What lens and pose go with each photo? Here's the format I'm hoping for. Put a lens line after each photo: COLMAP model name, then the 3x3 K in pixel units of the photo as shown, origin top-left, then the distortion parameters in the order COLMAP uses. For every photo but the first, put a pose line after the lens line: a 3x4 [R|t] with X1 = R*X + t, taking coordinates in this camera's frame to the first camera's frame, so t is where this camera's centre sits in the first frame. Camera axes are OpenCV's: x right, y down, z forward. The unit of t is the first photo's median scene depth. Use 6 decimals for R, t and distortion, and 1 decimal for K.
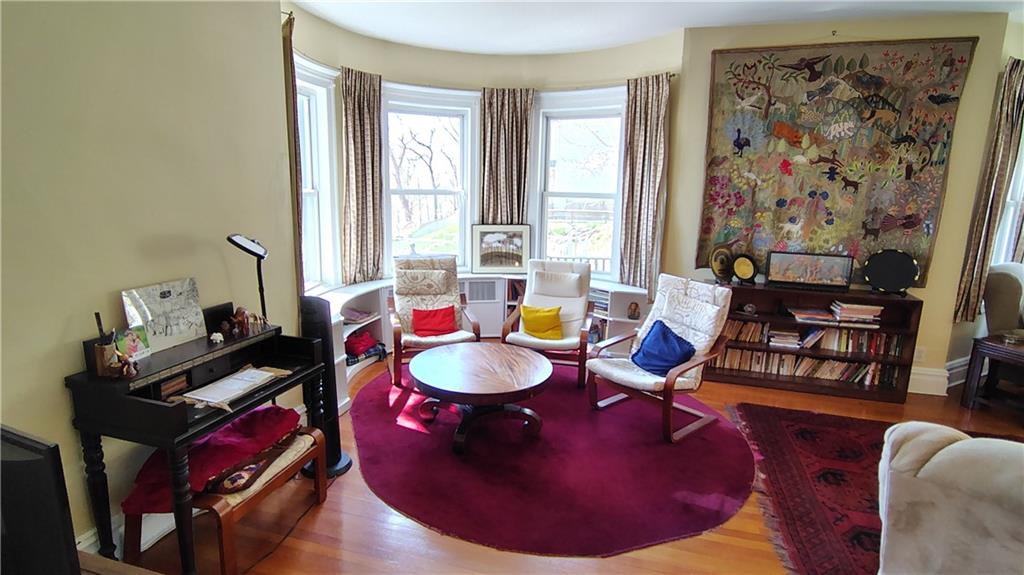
lens RADIAL K [[538.1, 0, 512.0], [0, 538.1, 287.5], [0, 0, 1]] dist [-0.003179, 0.000332]
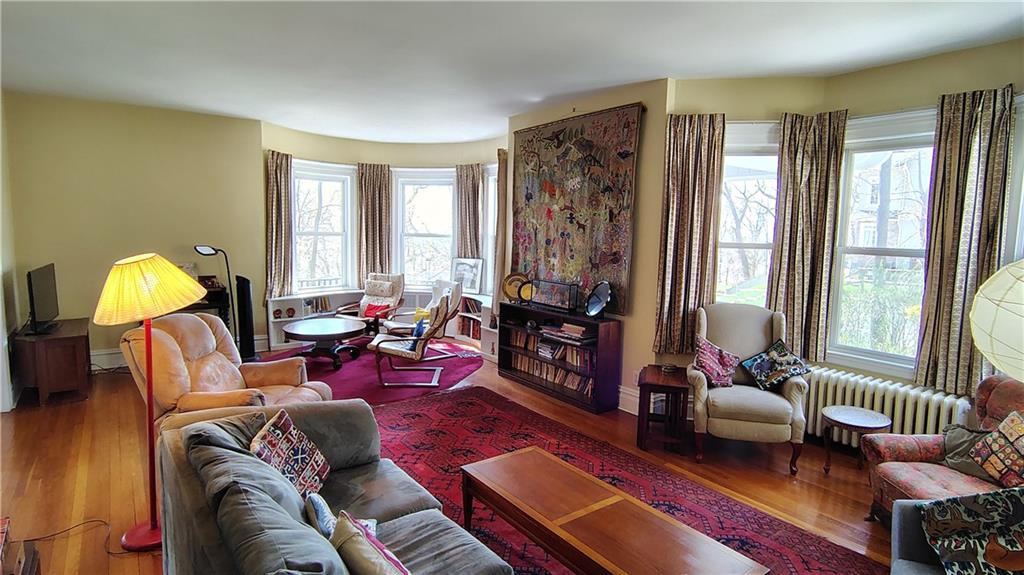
lens RADIAL K [[538.1, 0, 512.0], [0, 538.1, 287.5], [0, 0, 1]] dist [-0.003179, 0.000332]
pose [[0.796182, 0.061960, -0.601877, 1.239457], [-0.121433, 0.990867, -0.058630, 0.036056], [0.592747, 0.119768, 0.796434, -0.052649]]
